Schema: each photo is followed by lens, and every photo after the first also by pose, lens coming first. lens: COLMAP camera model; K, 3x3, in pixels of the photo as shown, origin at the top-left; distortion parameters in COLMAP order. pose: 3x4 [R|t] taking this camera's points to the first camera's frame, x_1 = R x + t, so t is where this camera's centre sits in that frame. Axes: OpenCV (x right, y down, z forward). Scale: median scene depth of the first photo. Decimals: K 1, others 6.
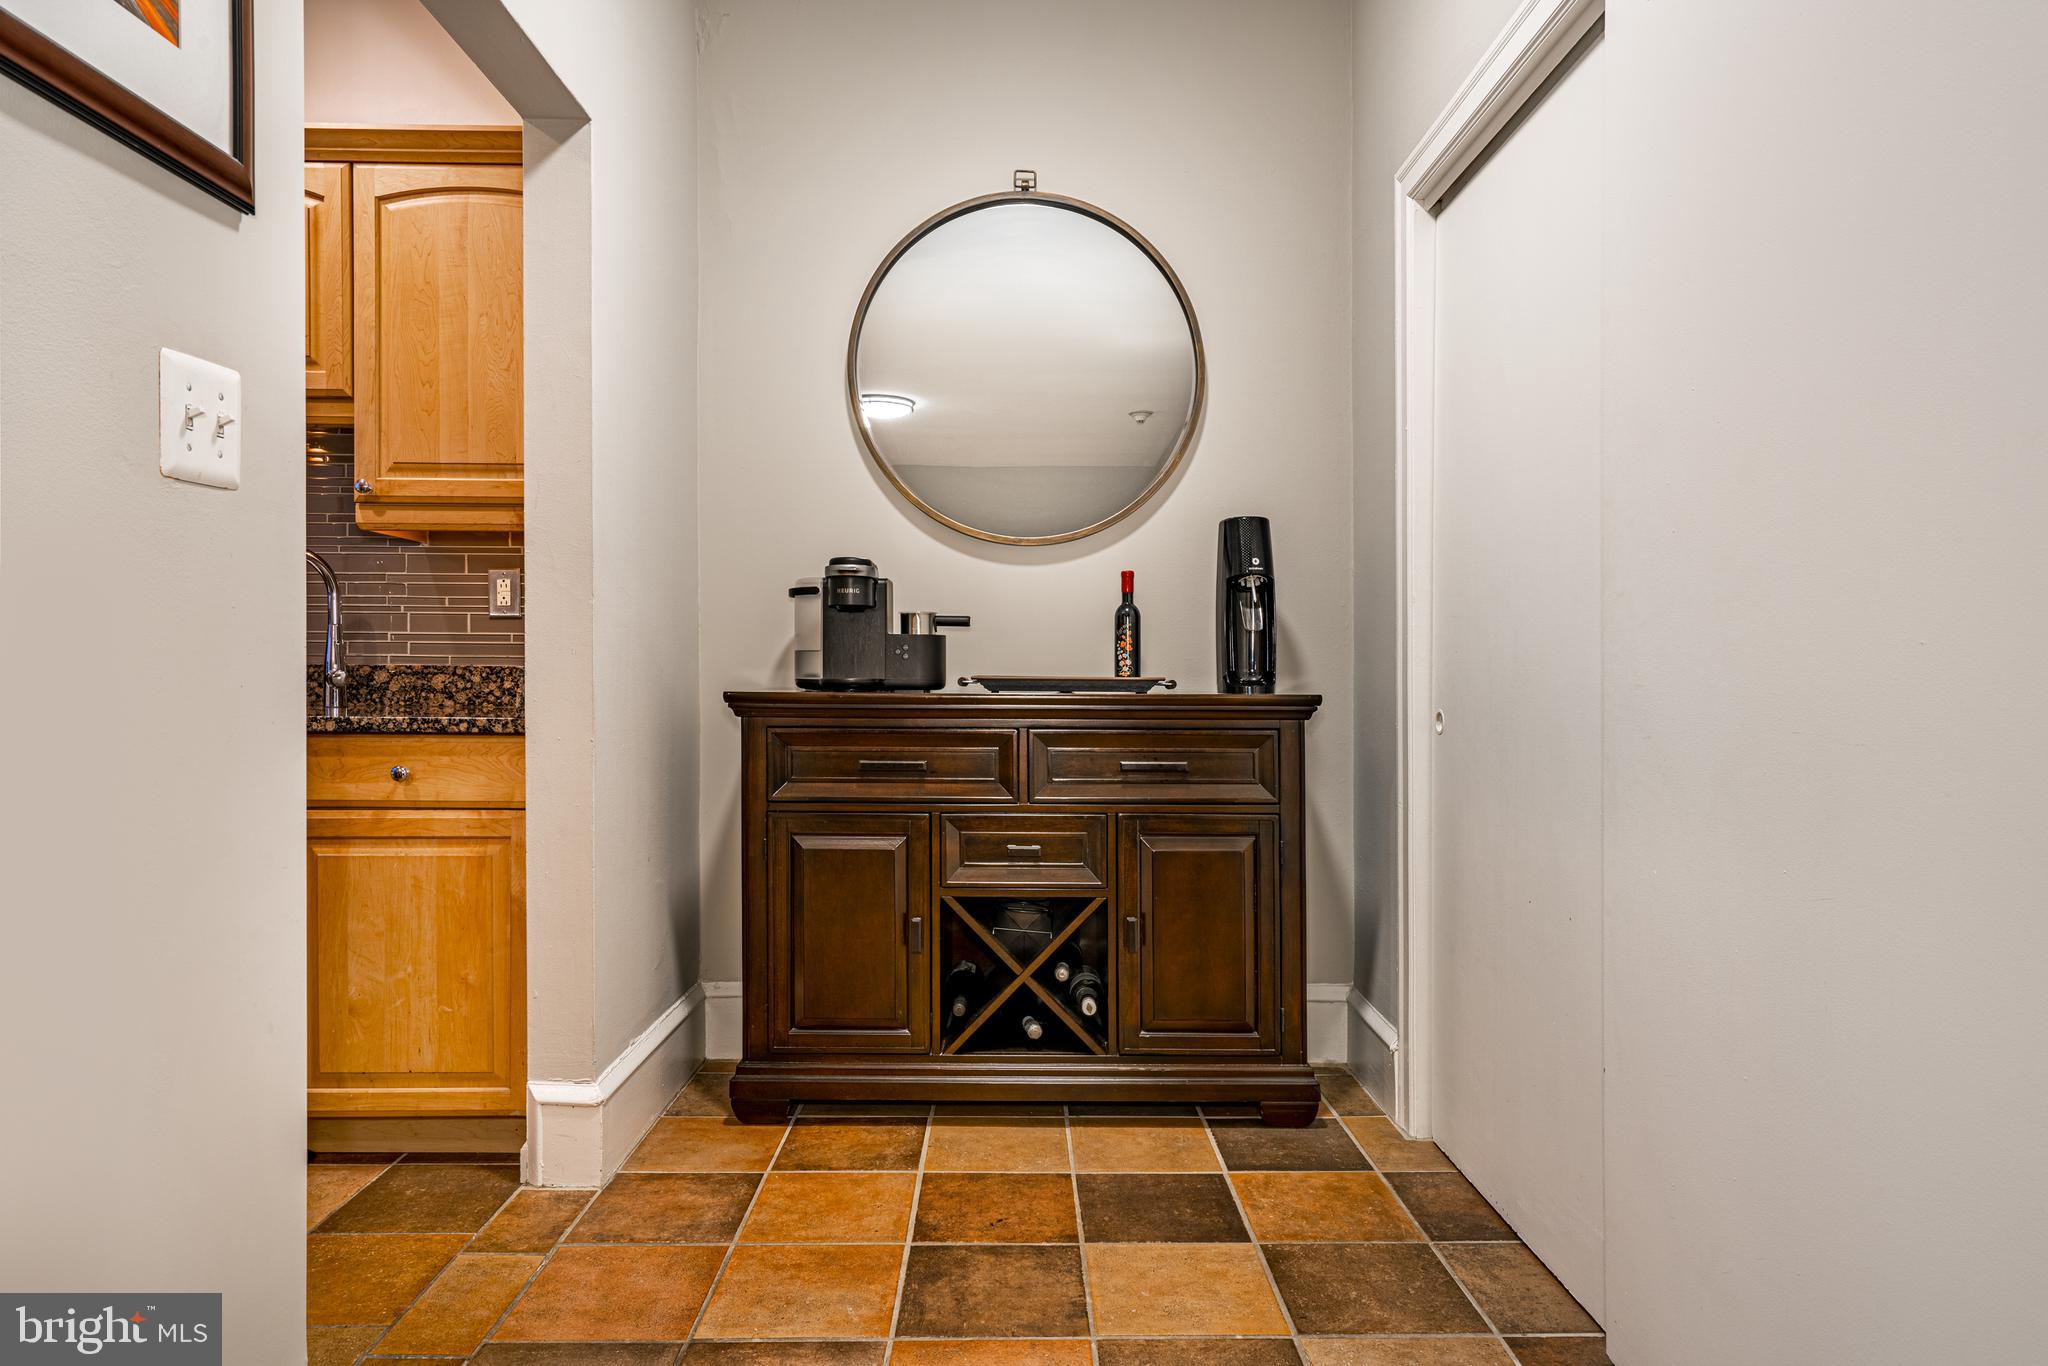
lens RADIAL K [[1307.4, 0, 1016.3], [0, 1307.4, 689.9], [0, 0, 1]] dist [0.004050, -0.002296]
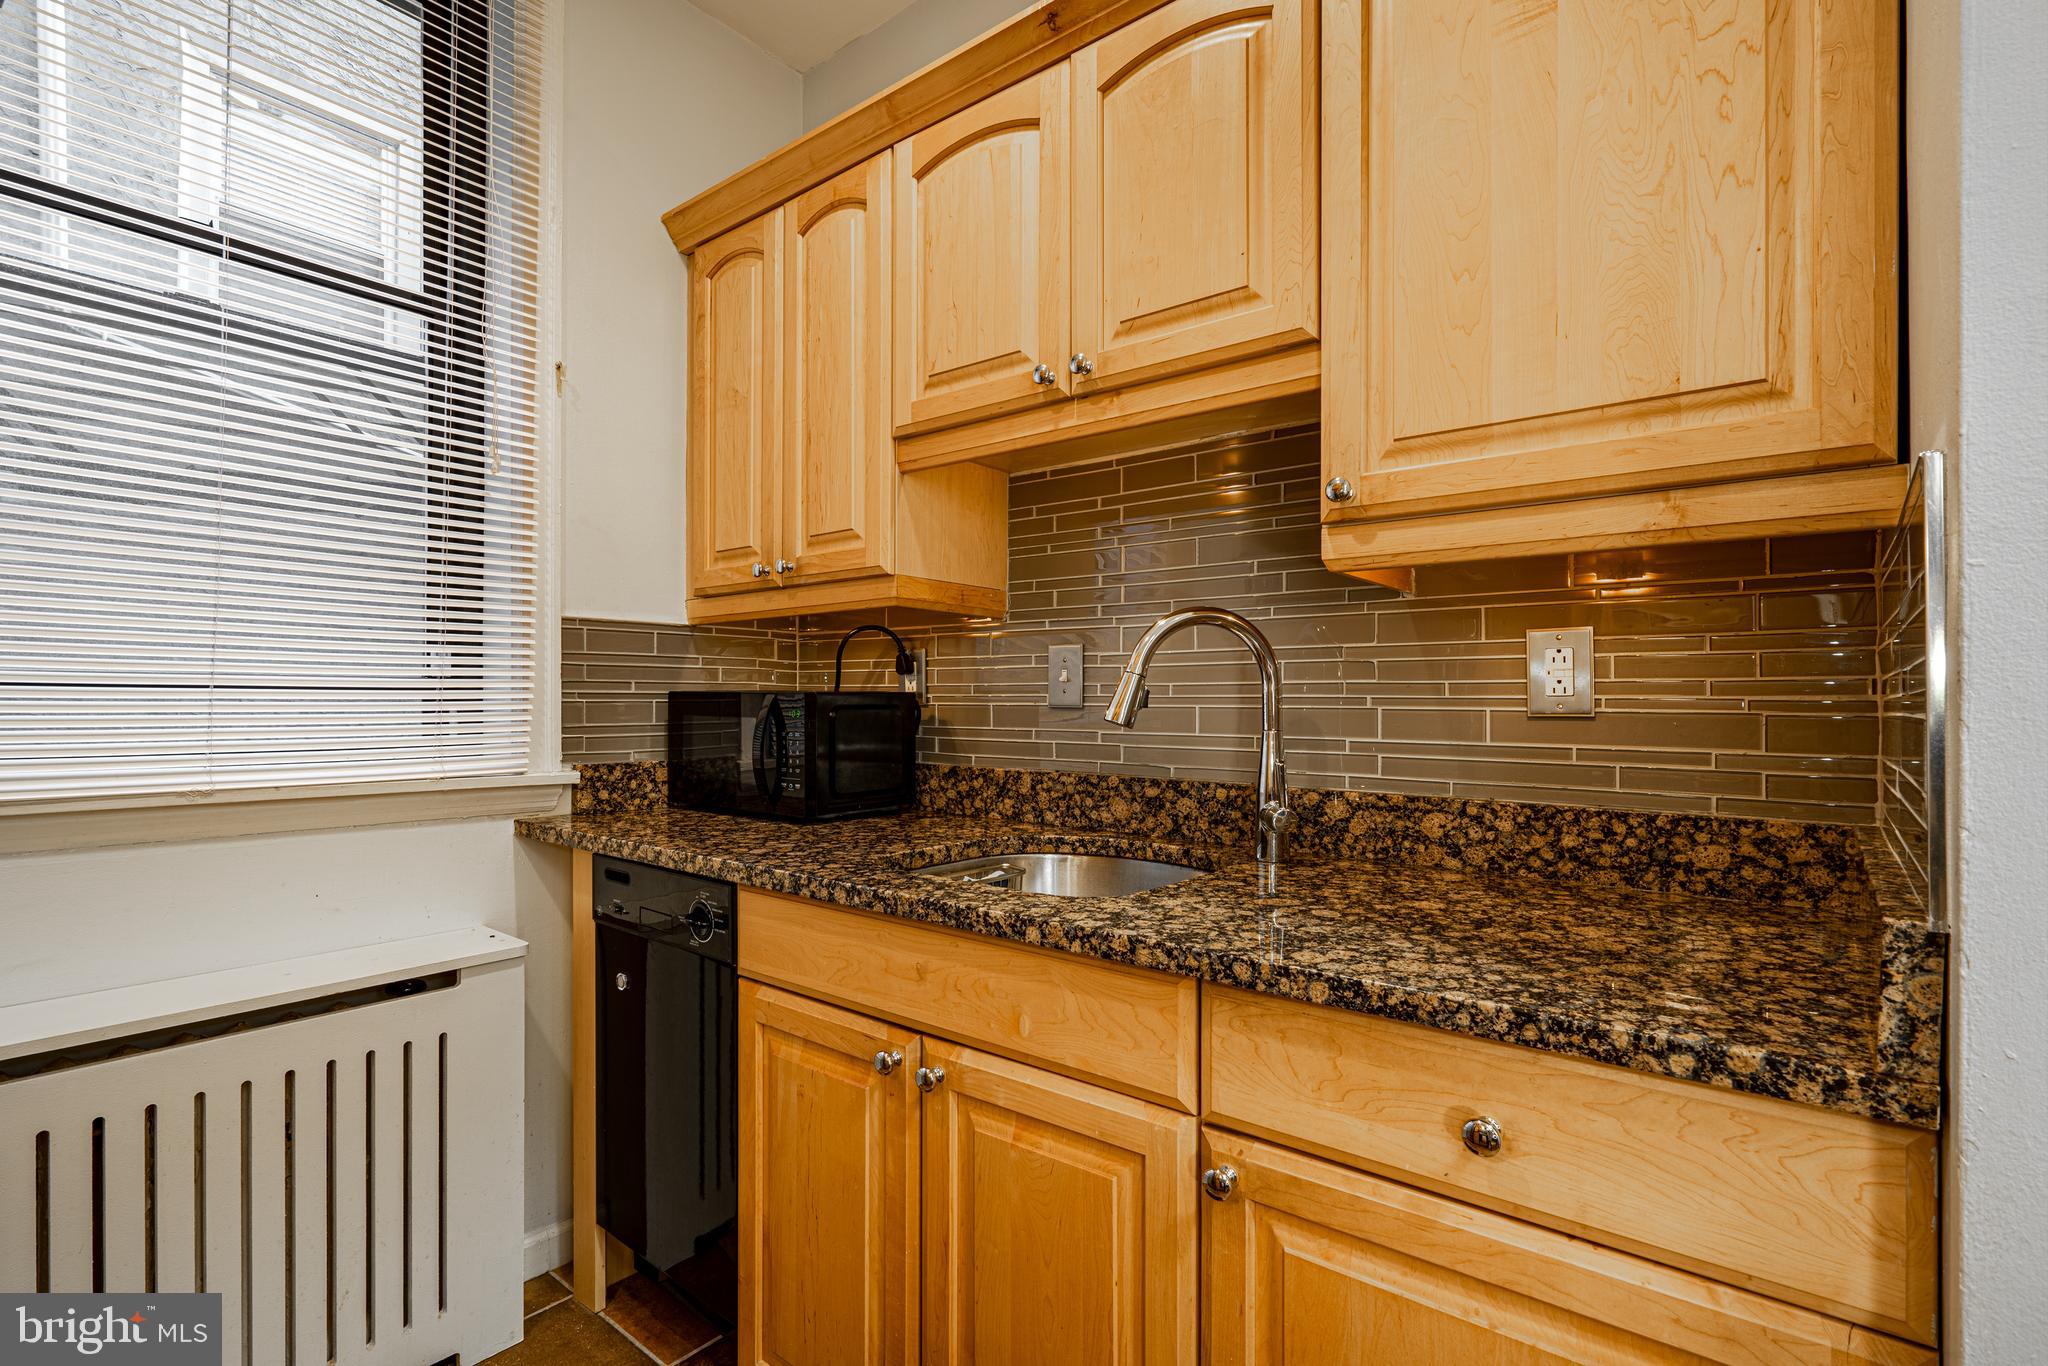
lens RADIAL K [[938.9, 0, 1006.3], [0, 938.9, 696.4], [0, 0, 1]] dist [-0.005917, 0.002841]
pose [[0.782280, -0.006486, -0.622893, -0.328471], [-0.007948, 0.999760, -0.020392, -0.054233], [0.622876, 0.020903, 0.782041, 0.547519]]
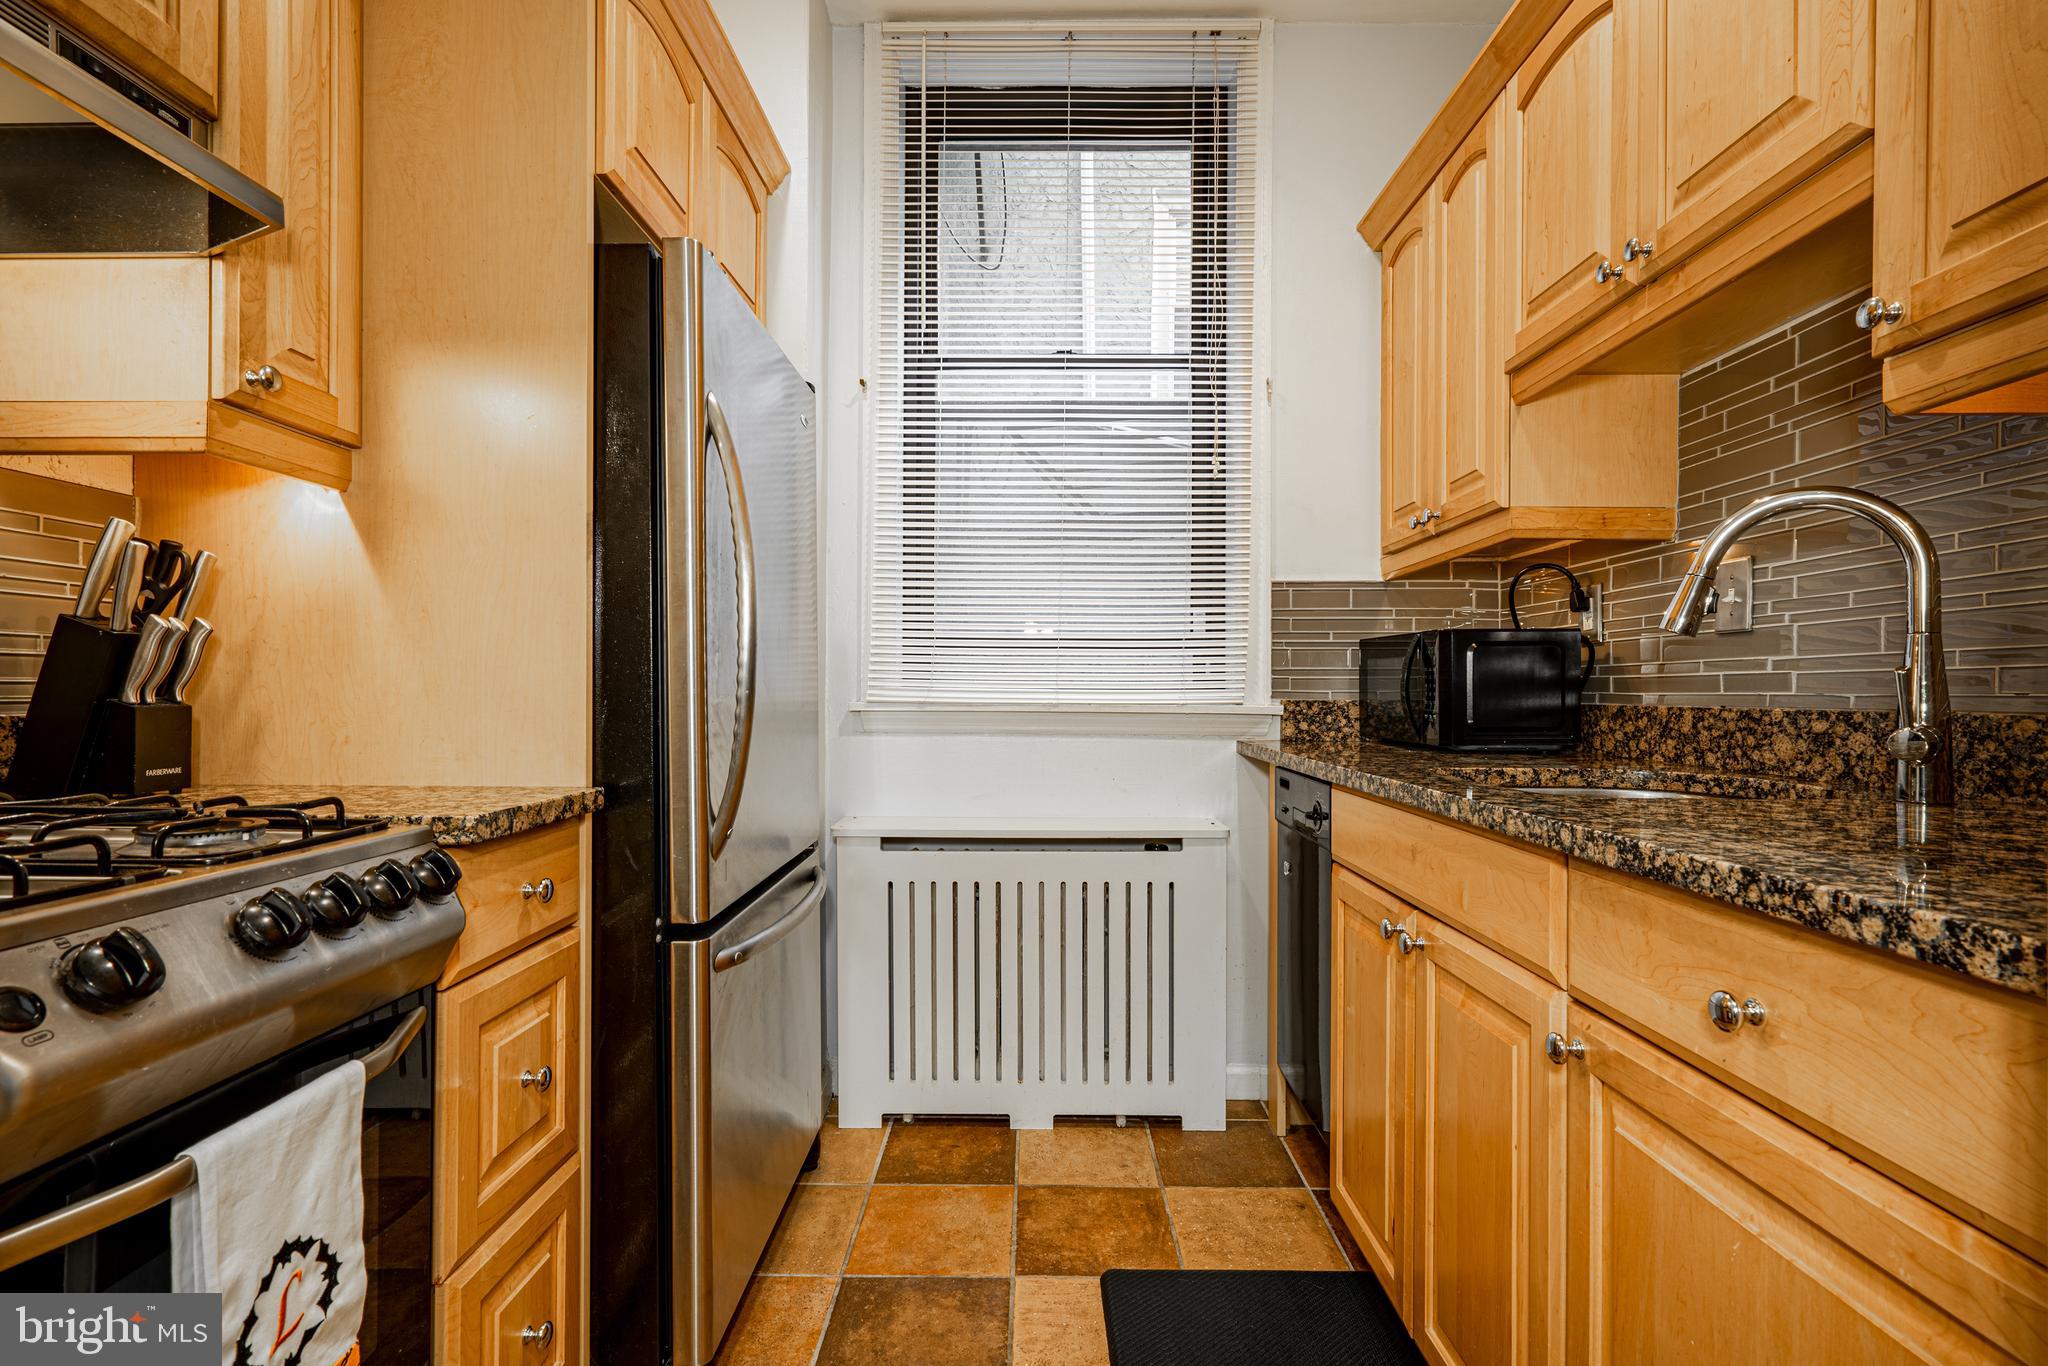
lens RADIAL K [[938.9, 0, 1005.8], [0, 938.9, 695.1], [0, 0, 1]] dist [-0.005917, 0.002841]
pose [[-0.014889, 0.000982, -0.999889, -0.161030], [-0.025012, 0.999686, 0.001354, -0.017871], [0.999576, 0.025030, -0.014860, 0.644615]]
